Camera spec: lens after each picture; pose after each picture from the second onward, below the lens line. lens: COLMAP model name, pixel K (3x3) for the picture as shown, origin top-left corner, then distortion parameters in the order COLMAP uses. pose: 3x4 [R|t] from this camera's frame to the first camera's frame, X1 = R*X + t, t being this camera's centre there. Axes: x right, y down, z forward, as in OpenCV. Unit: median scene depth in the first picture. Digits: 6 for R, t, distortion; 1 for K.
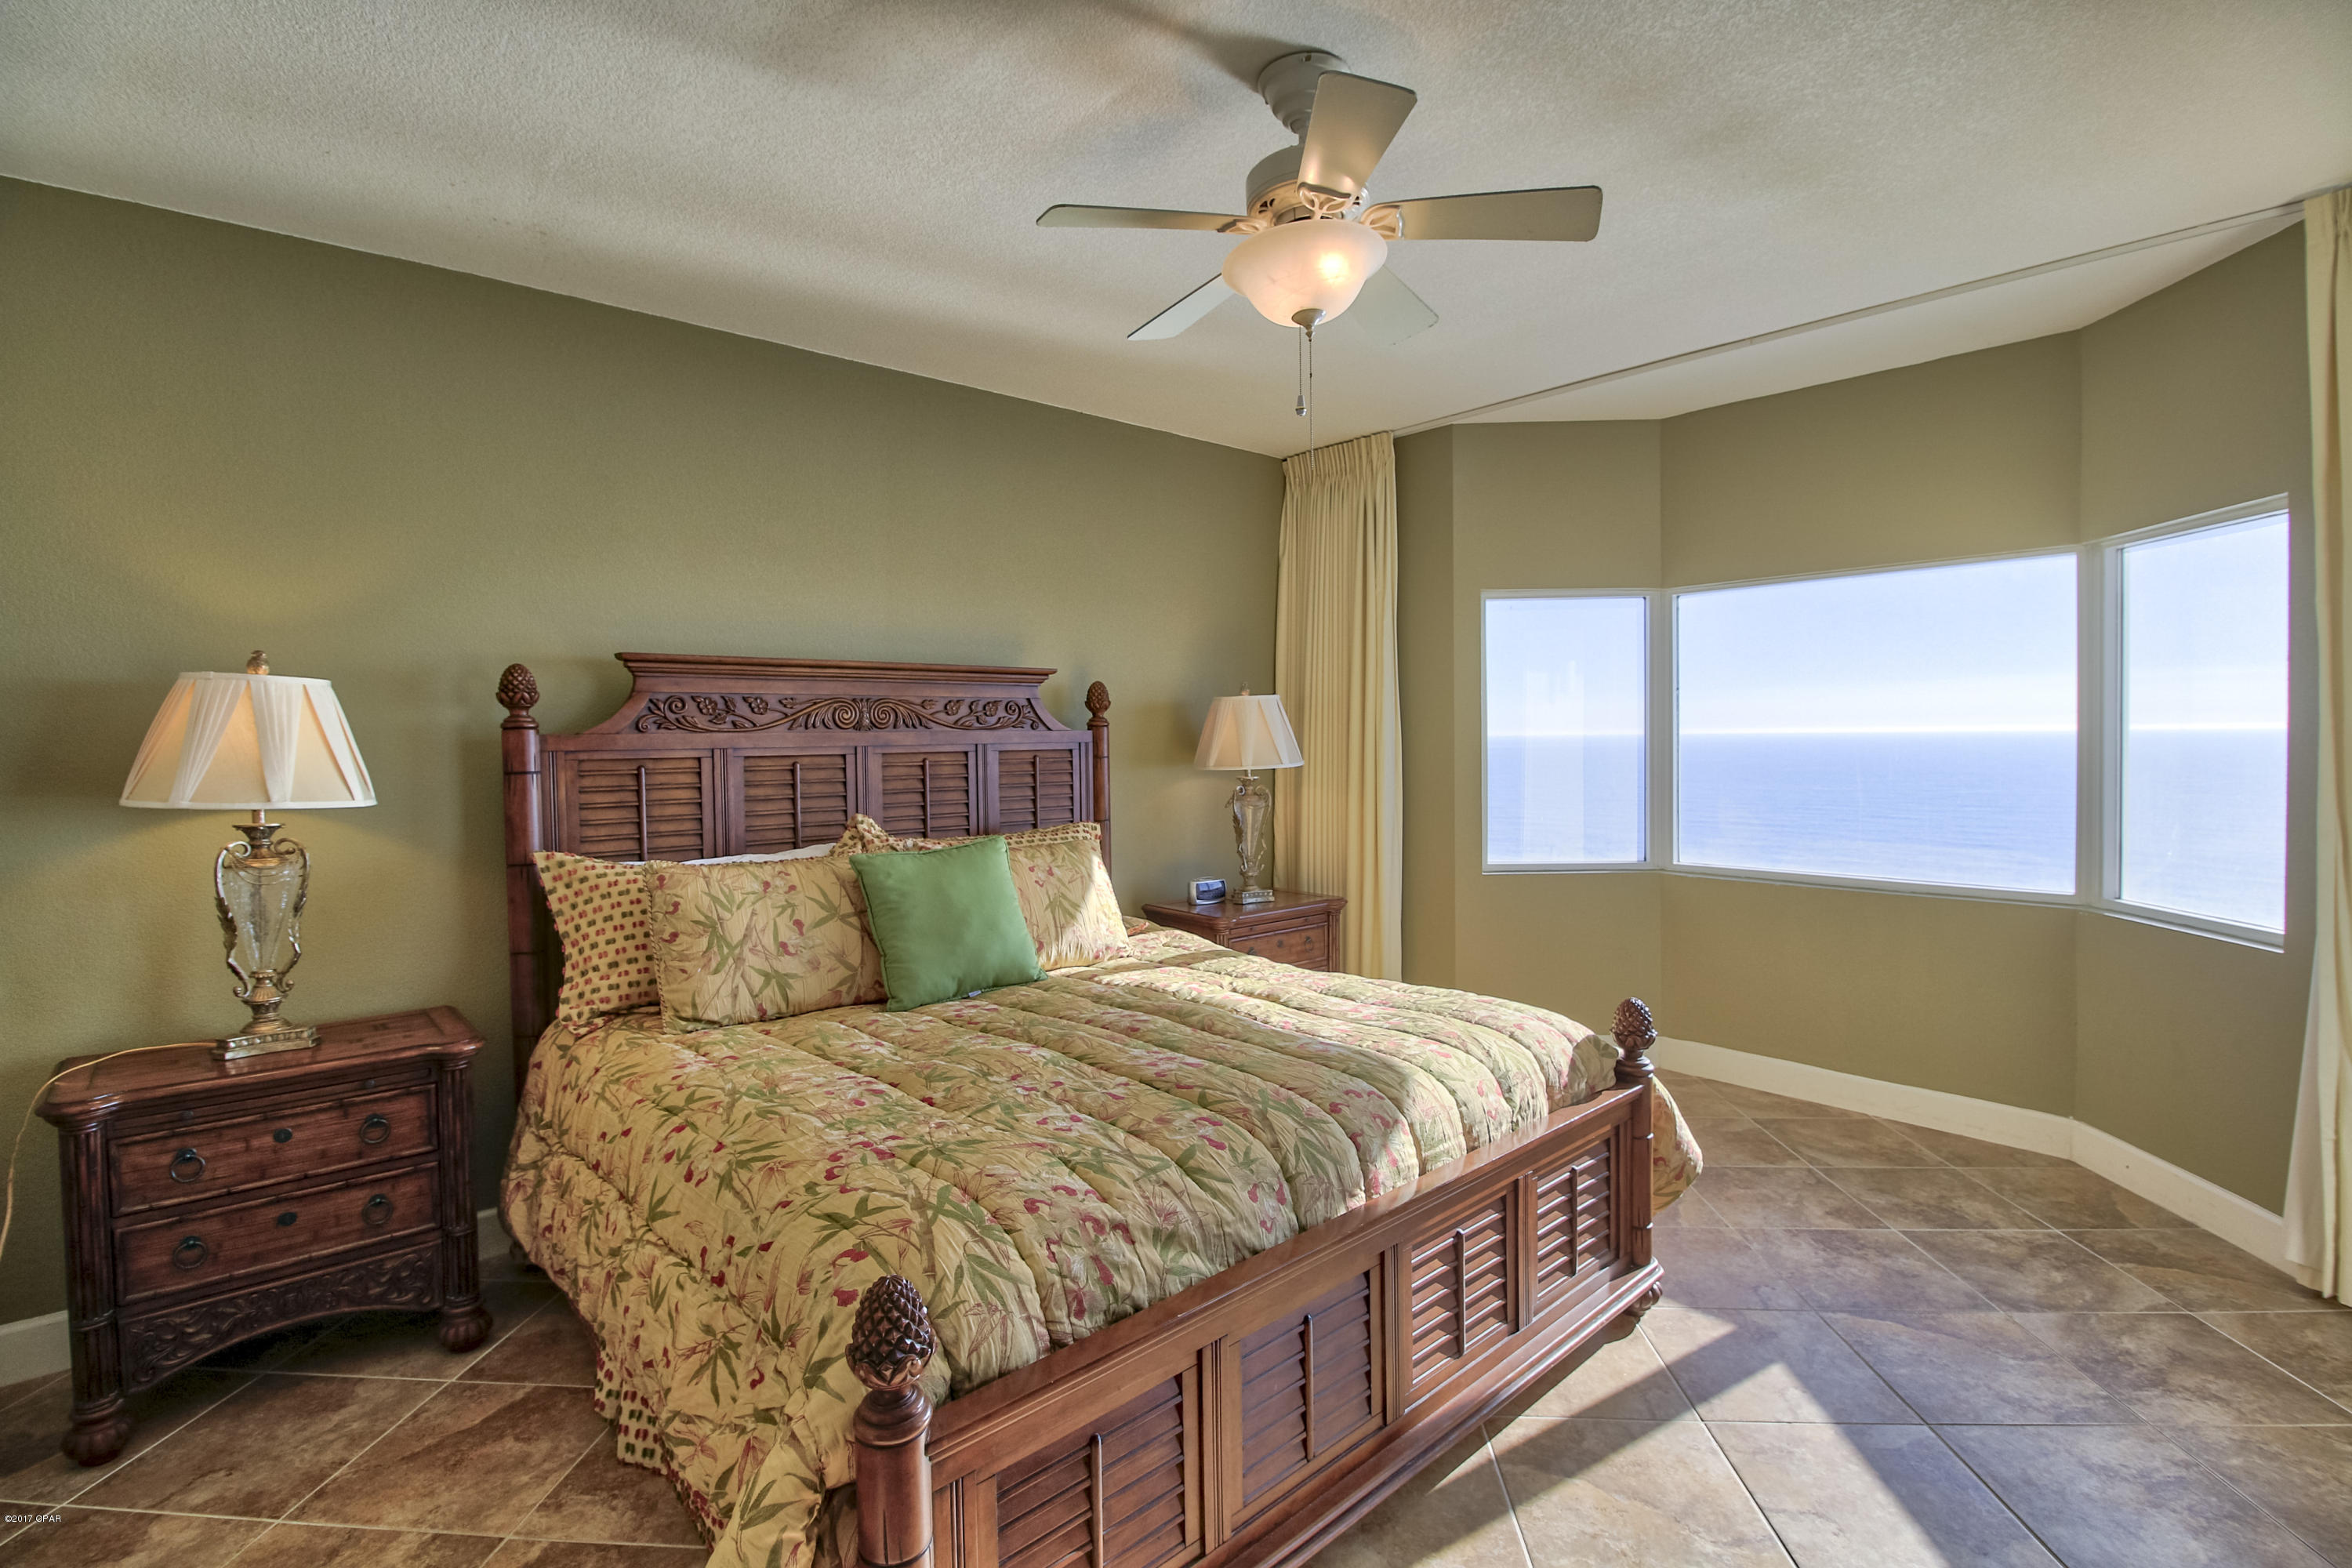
lens RADIAL K [[1106.1, 0, 1165.5], [0, 1106.1, 763.7], [0, 0, 1]] dist [0.000098, -0.014850]
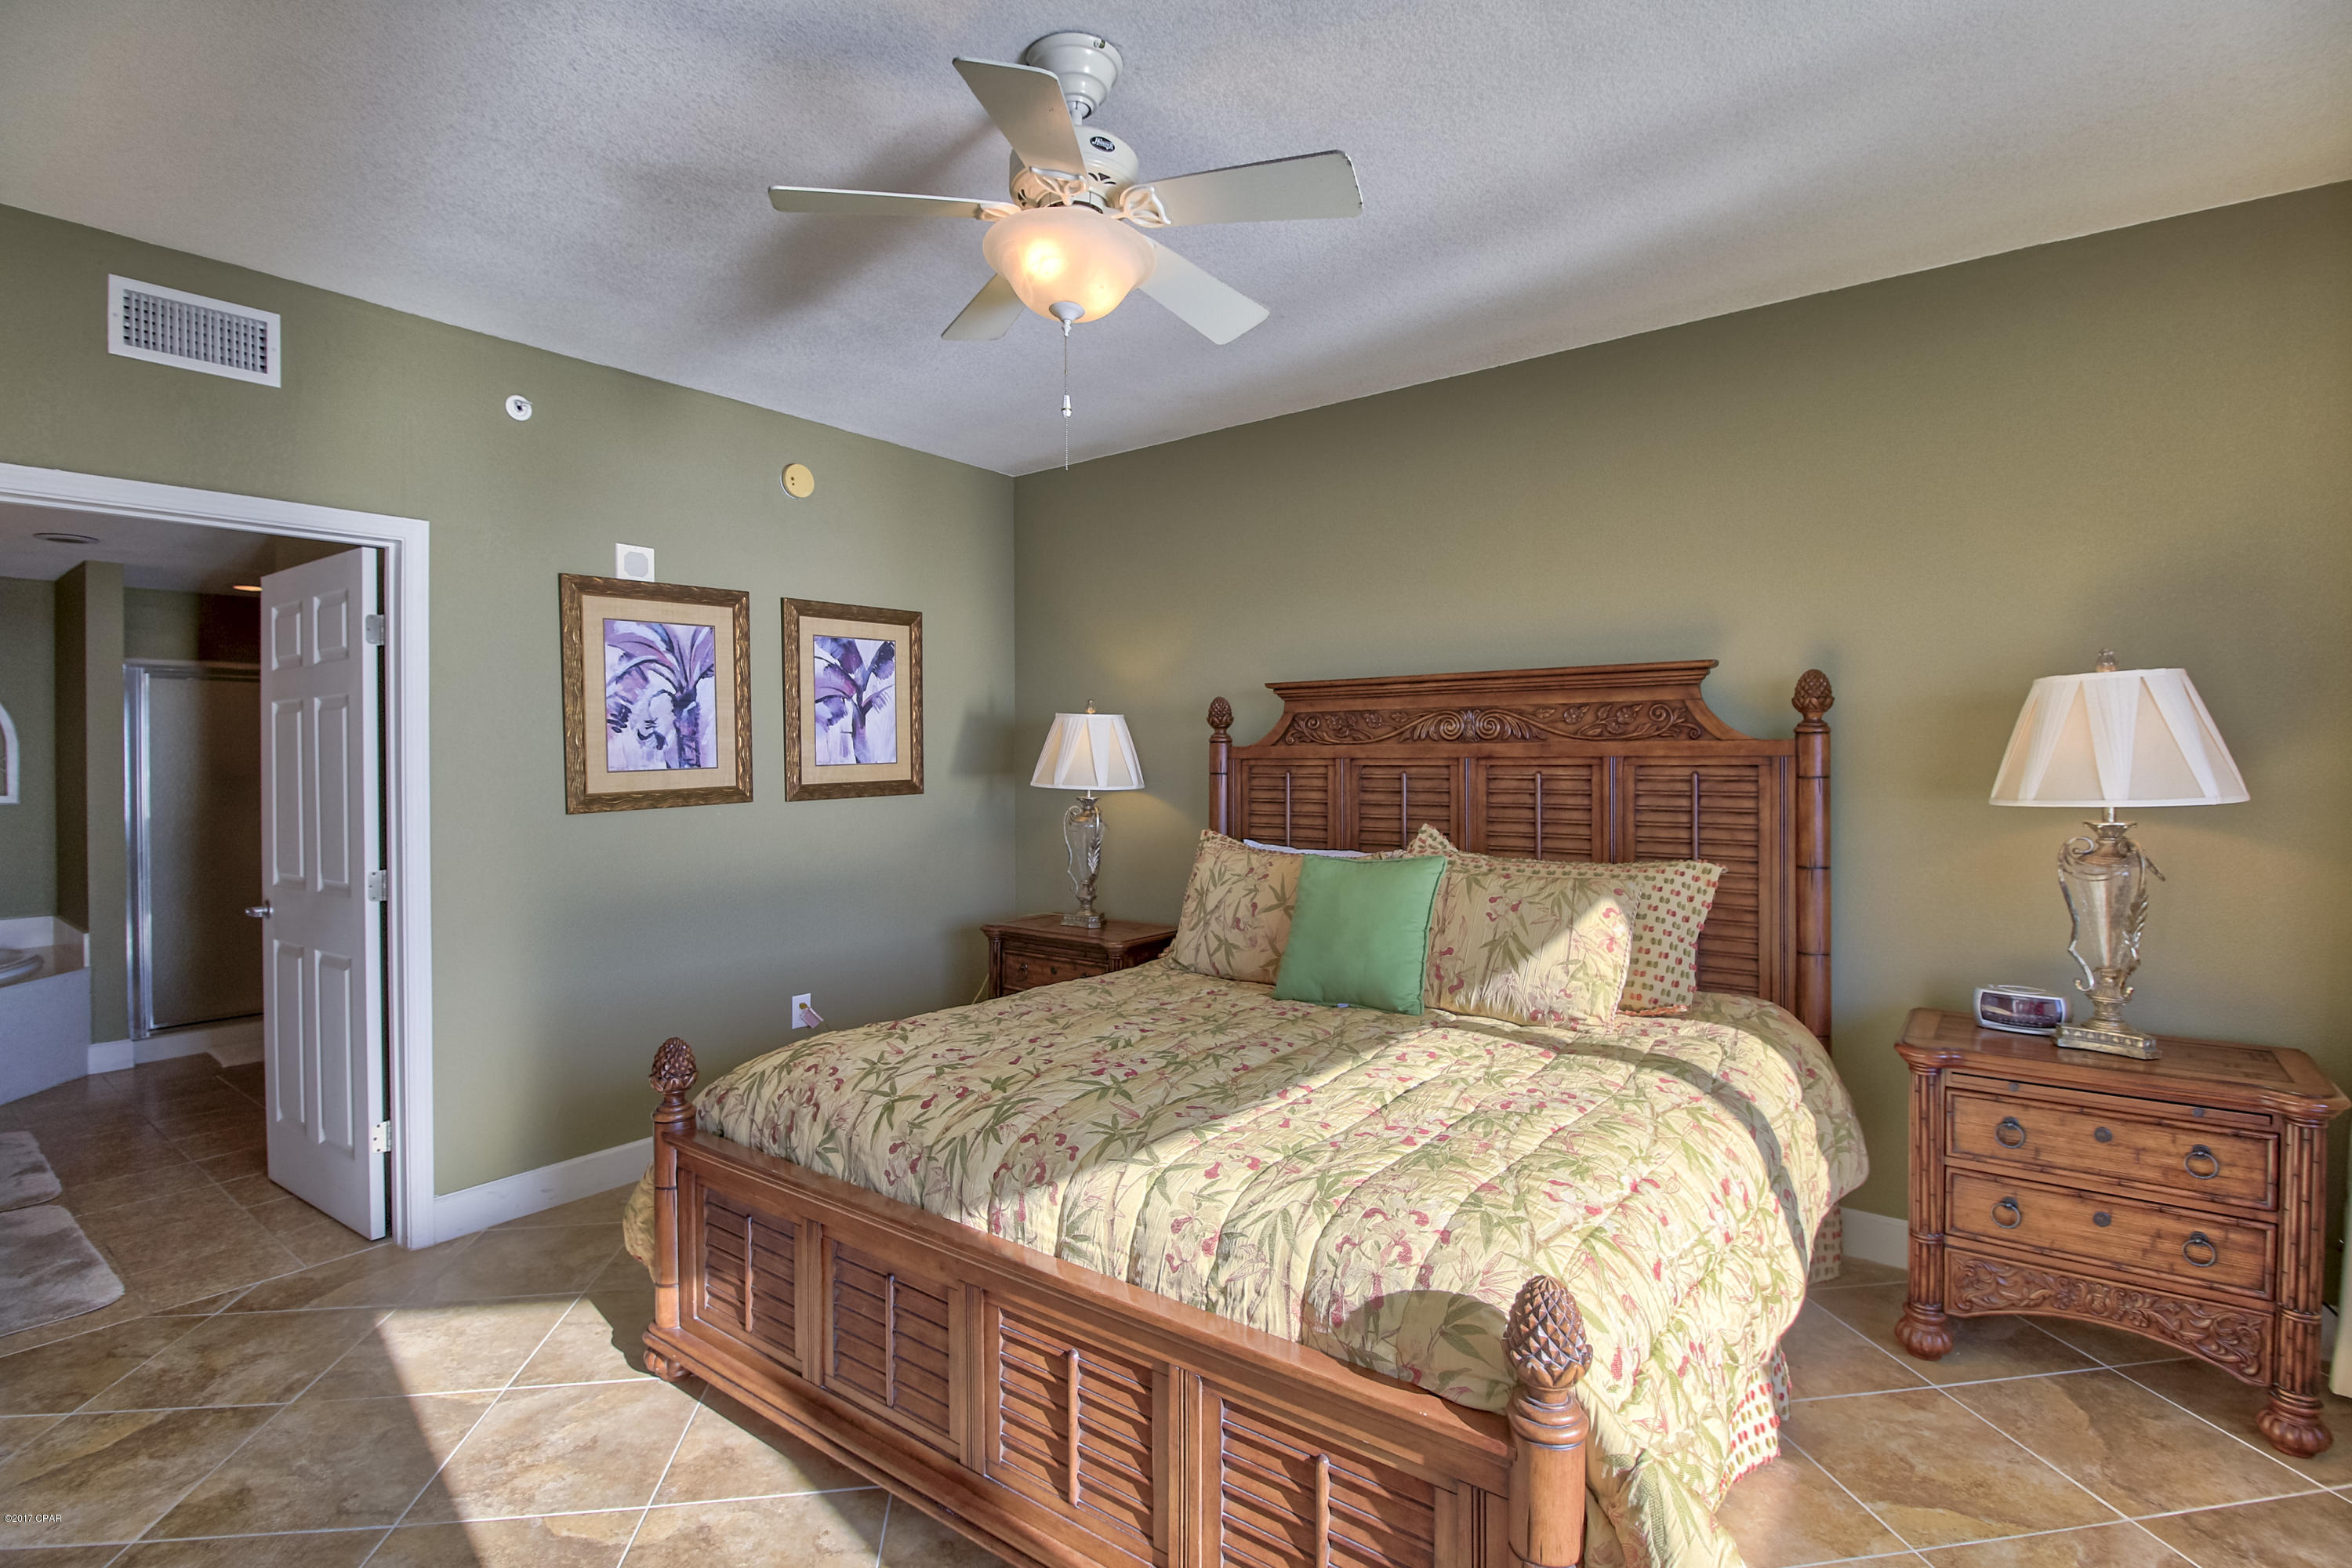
lens RADIAL K [[1106.1, 0, 1165.5], [0, 1106.1, 763.7], [0, 0, 1]] dist [0.000098, -0.014850]
pose [[0.186930, 0.015681, -0.982248, 0.810906], [-0.023594, 0.999656, 0.011469, -0.019300], [0.982090, 0.021032, 0.187236, 0.679014]]
